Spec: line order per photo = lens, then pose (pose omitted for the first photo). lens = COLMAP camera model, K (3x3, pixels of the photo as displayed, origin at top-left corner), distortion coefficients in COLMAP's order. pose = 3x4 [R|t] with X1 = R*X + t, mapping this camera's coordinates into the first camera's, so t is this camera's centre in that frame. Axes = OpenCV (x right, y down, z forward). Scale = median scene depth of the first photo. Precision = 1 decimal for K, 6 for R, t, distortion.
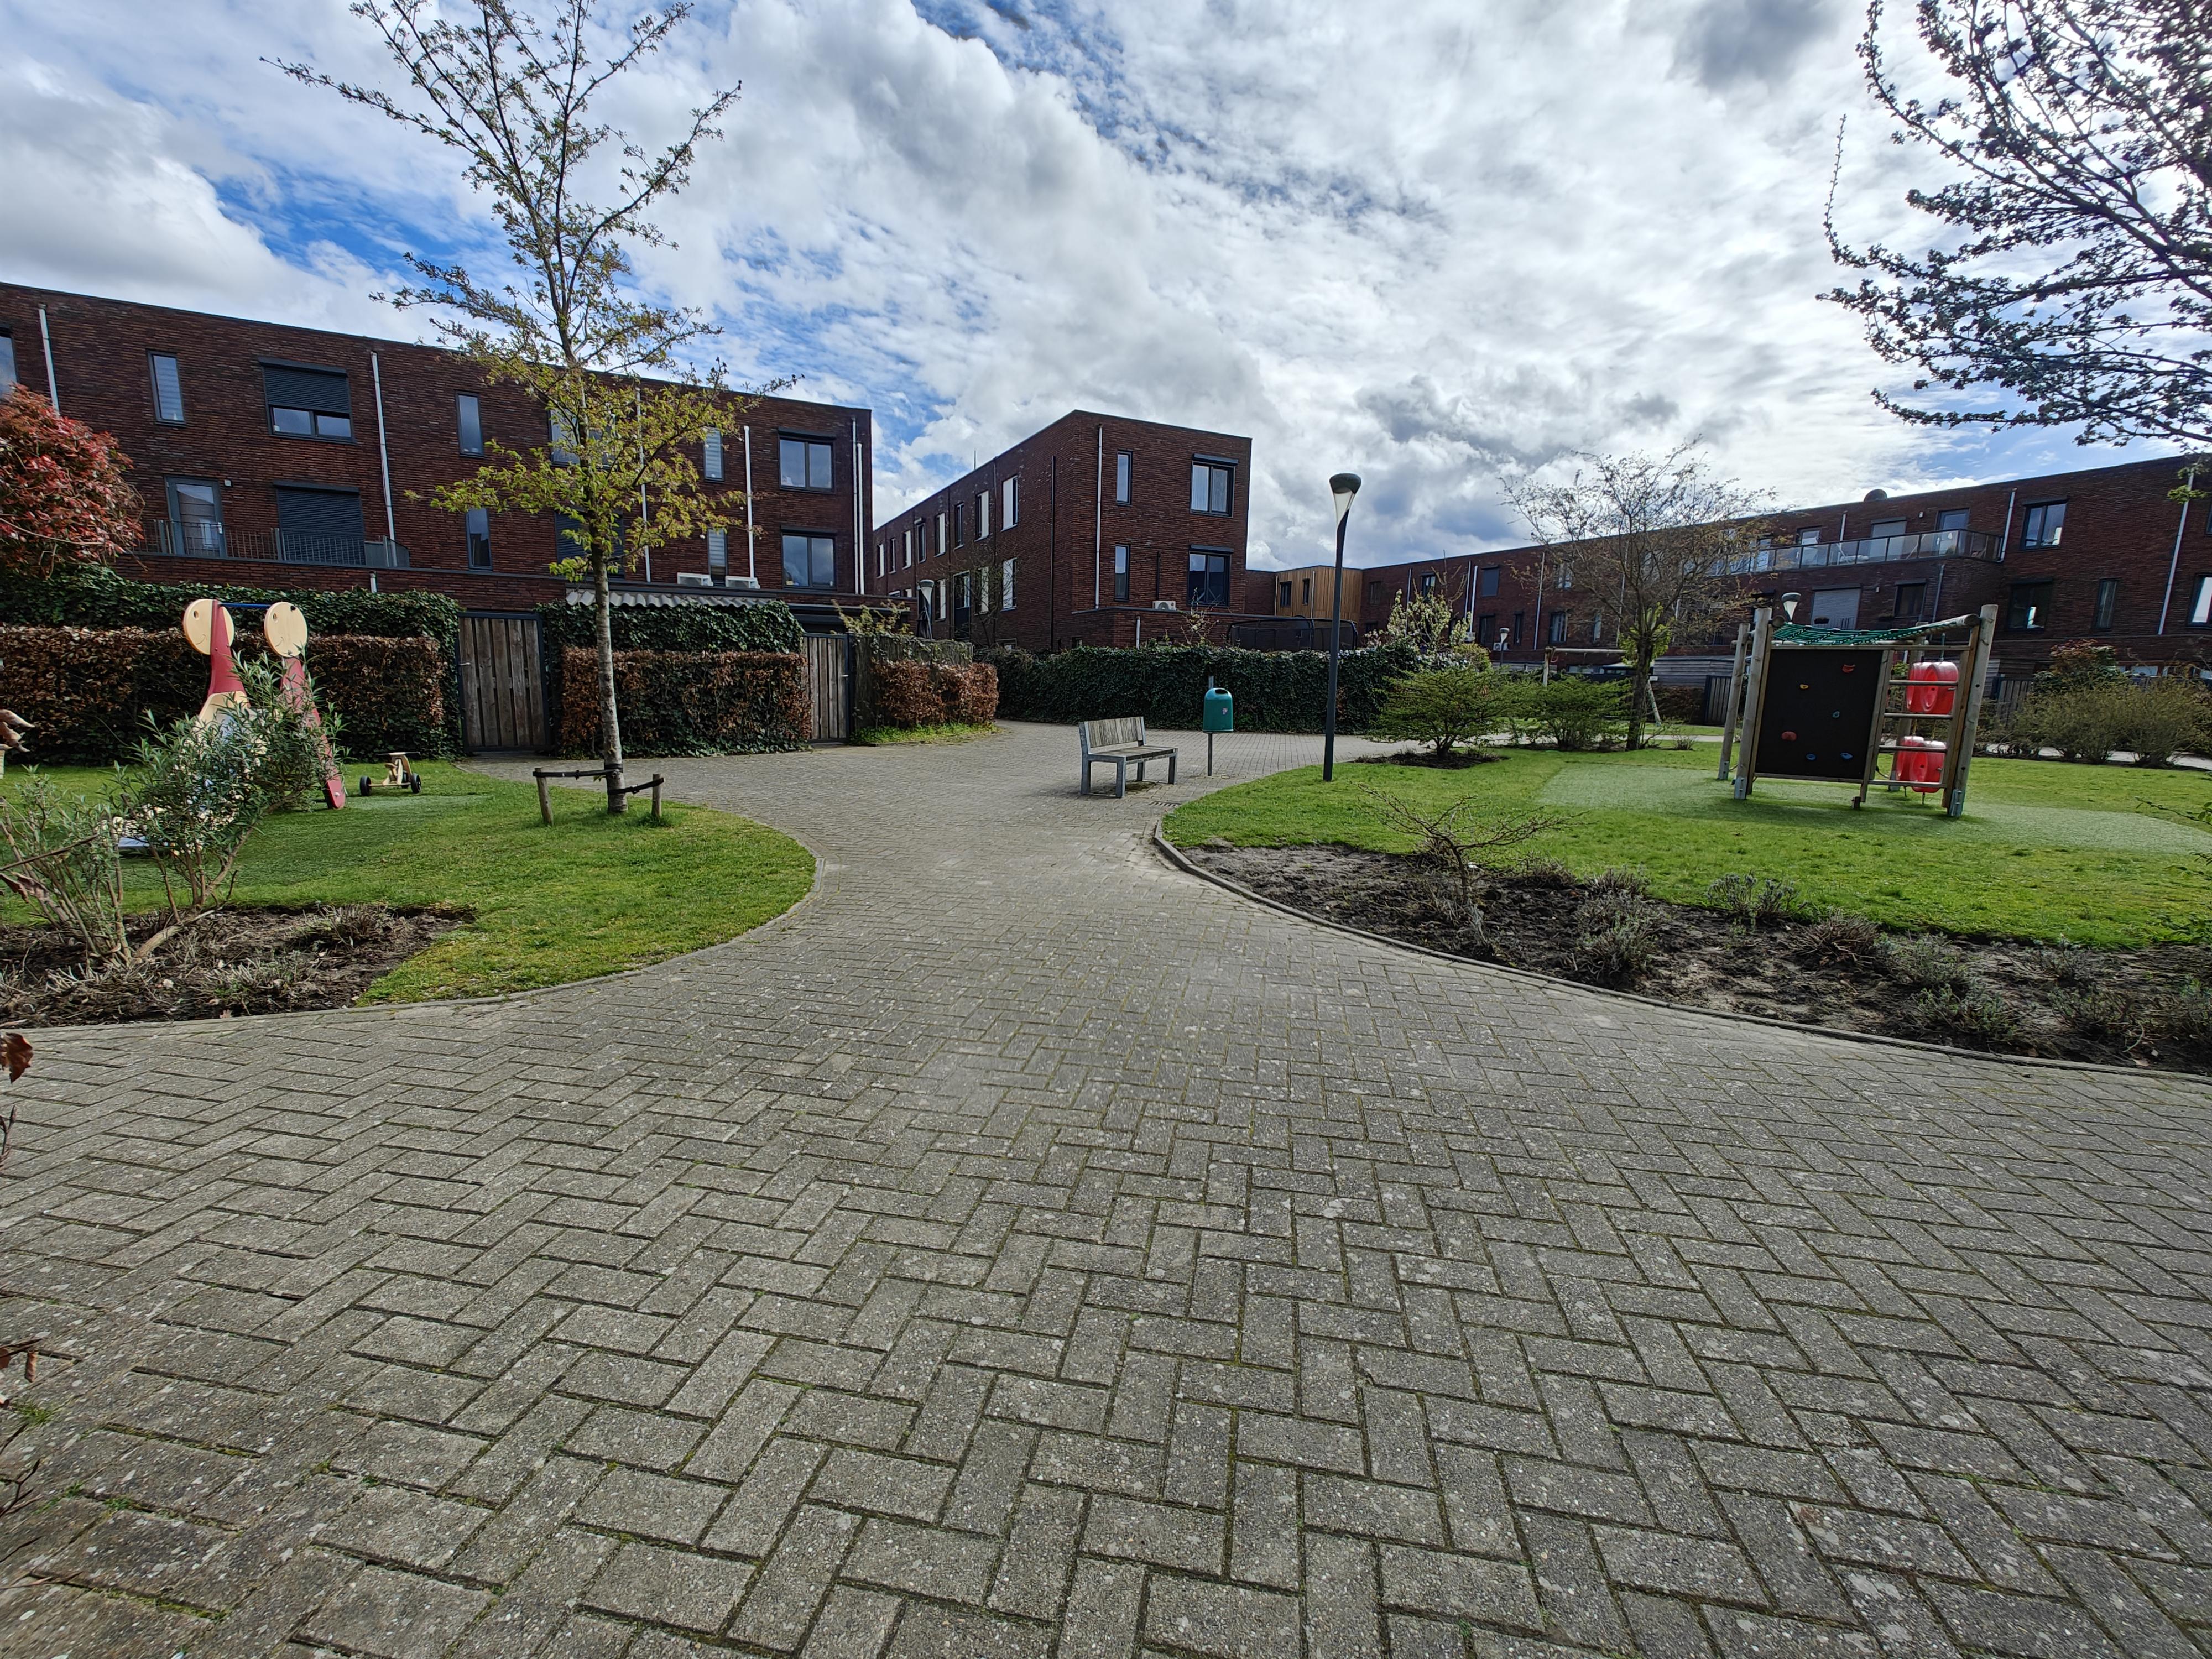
lens RADIAL K [[938.8, 0, 1100.7], [0, 938.8, 873.0], [0, 0, 1]] dist [0.000391, -0.000037]
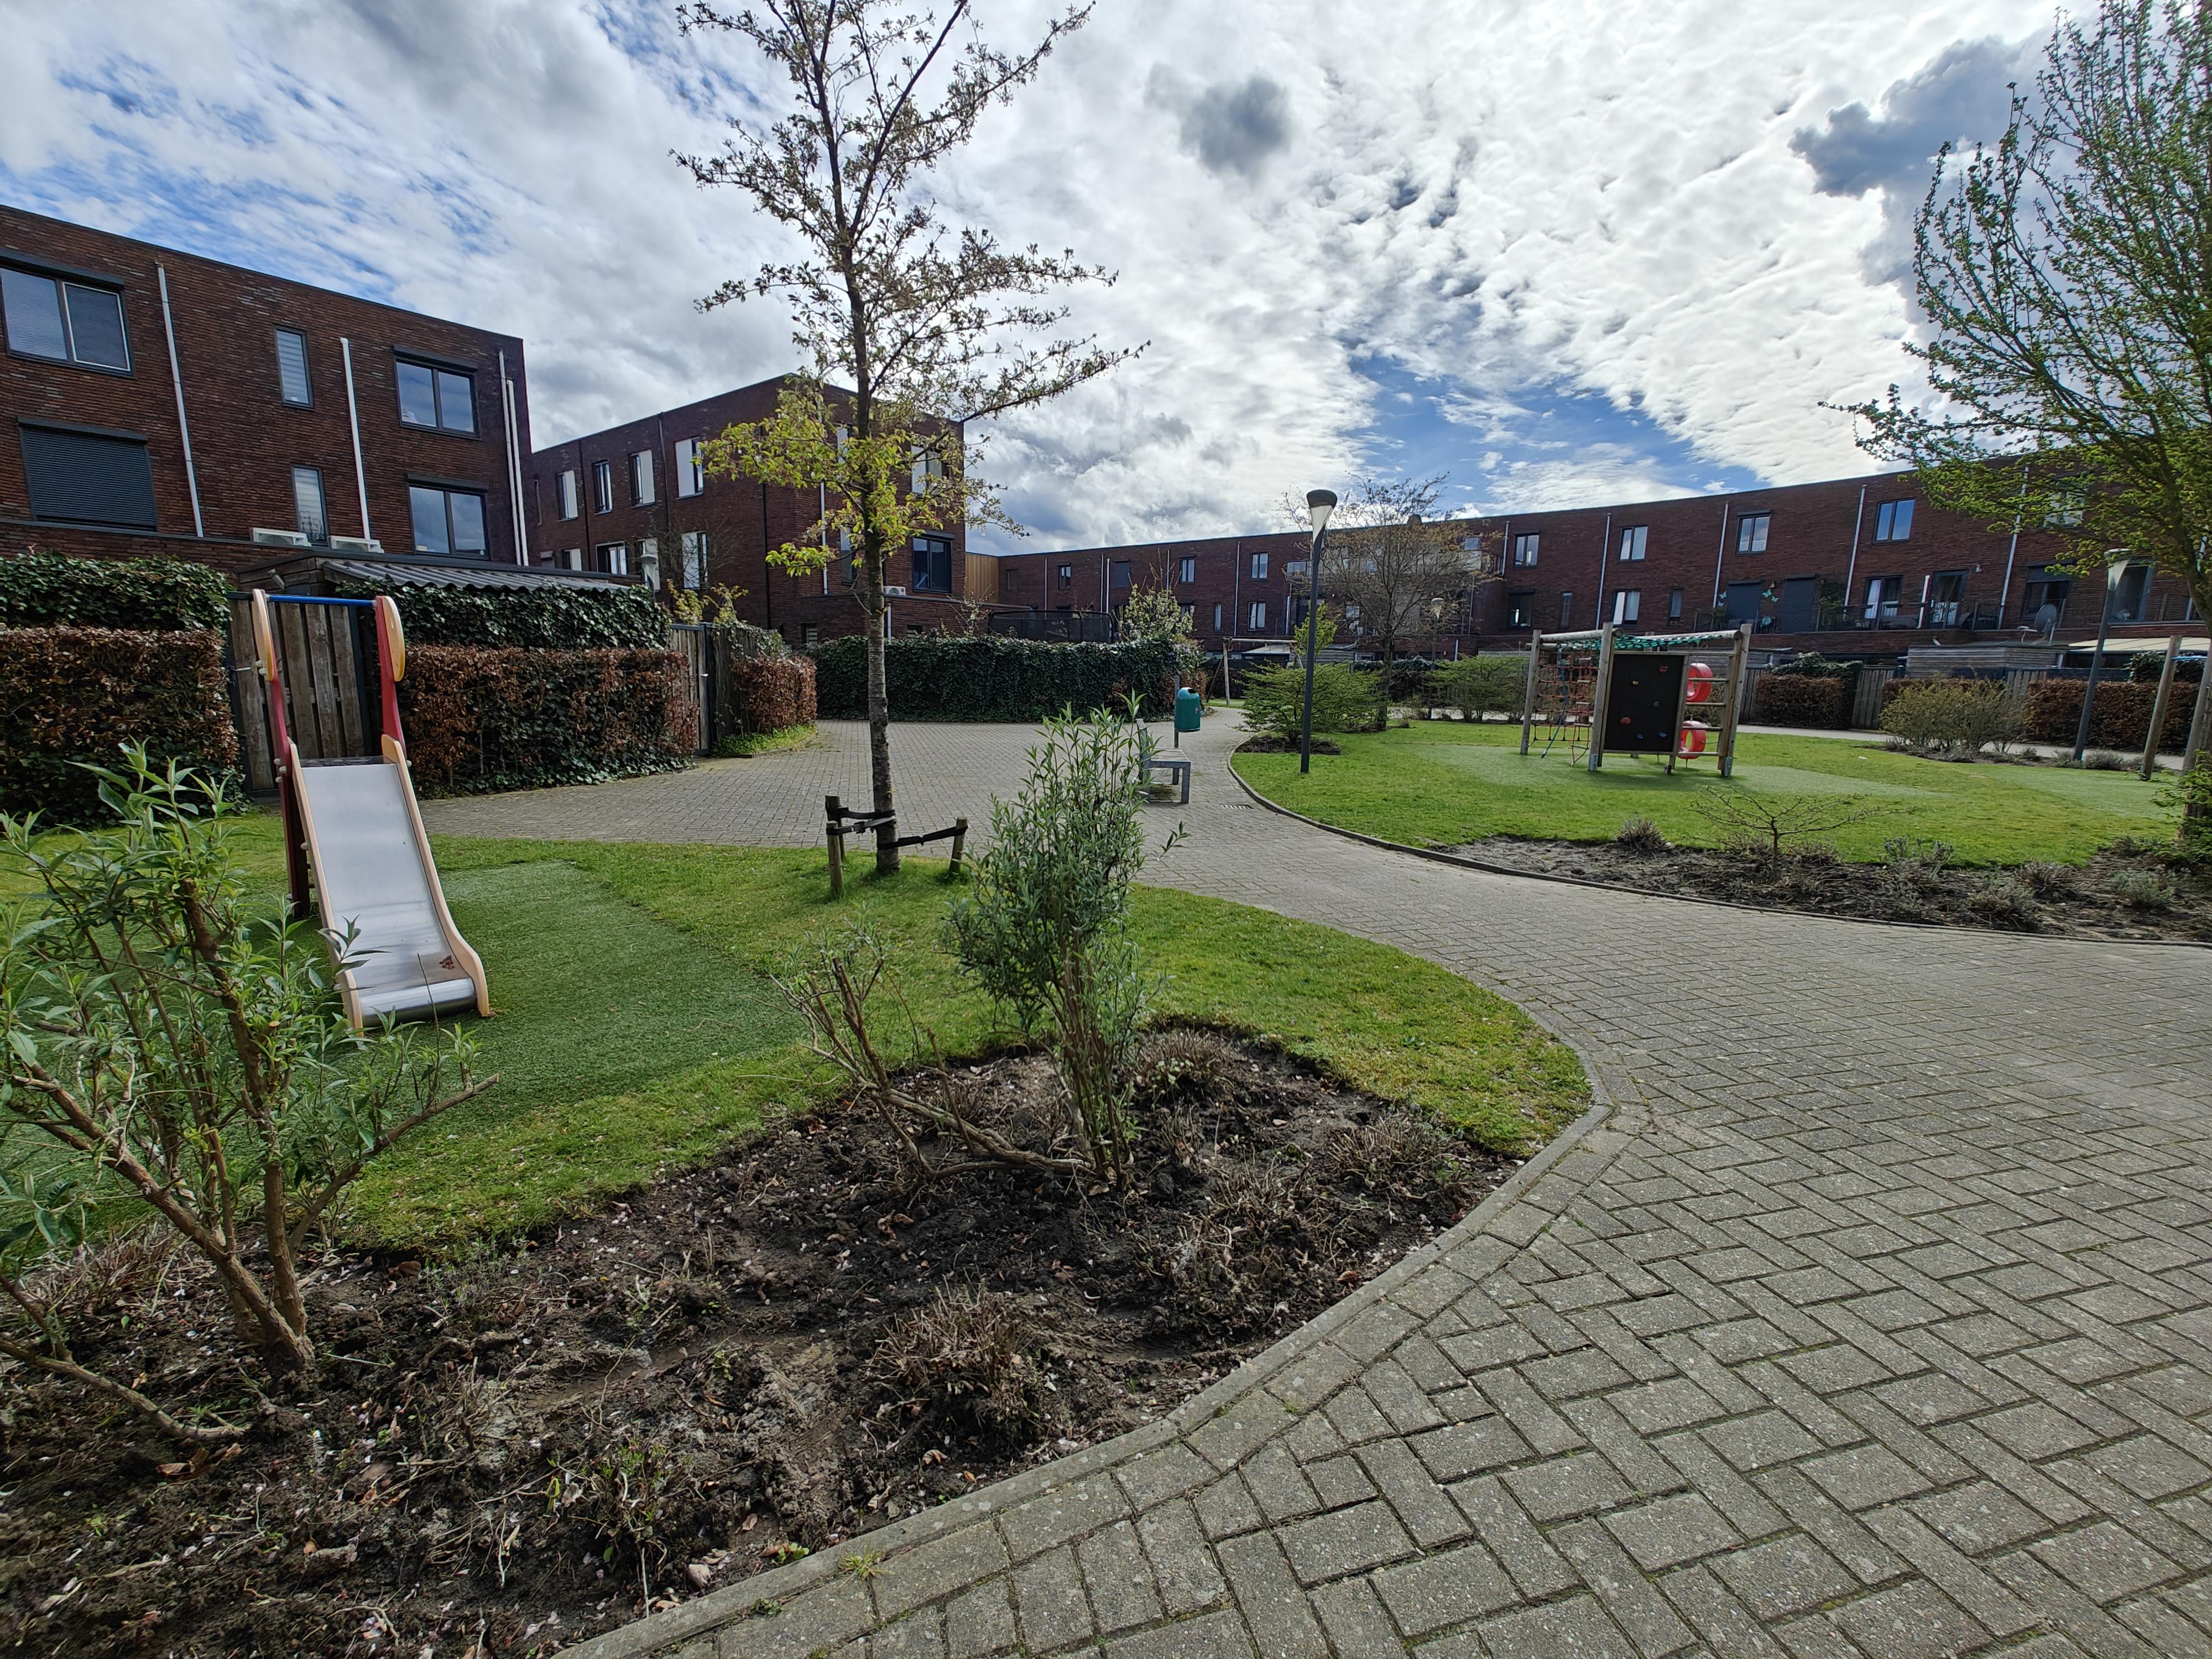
lens RADIAL K [[938.8, 0, 1113.5], [0, 938.8, 847.3], [0, 0, 1]] dist [0.000391, -0.000037]
pose [[0.897701, -0.087051, 0.431921, -0.170221], [0.090041, 0.995846, 0.013567, -0.019106], [-0.431308, 0.026712, 0.901809, 0.050103]]
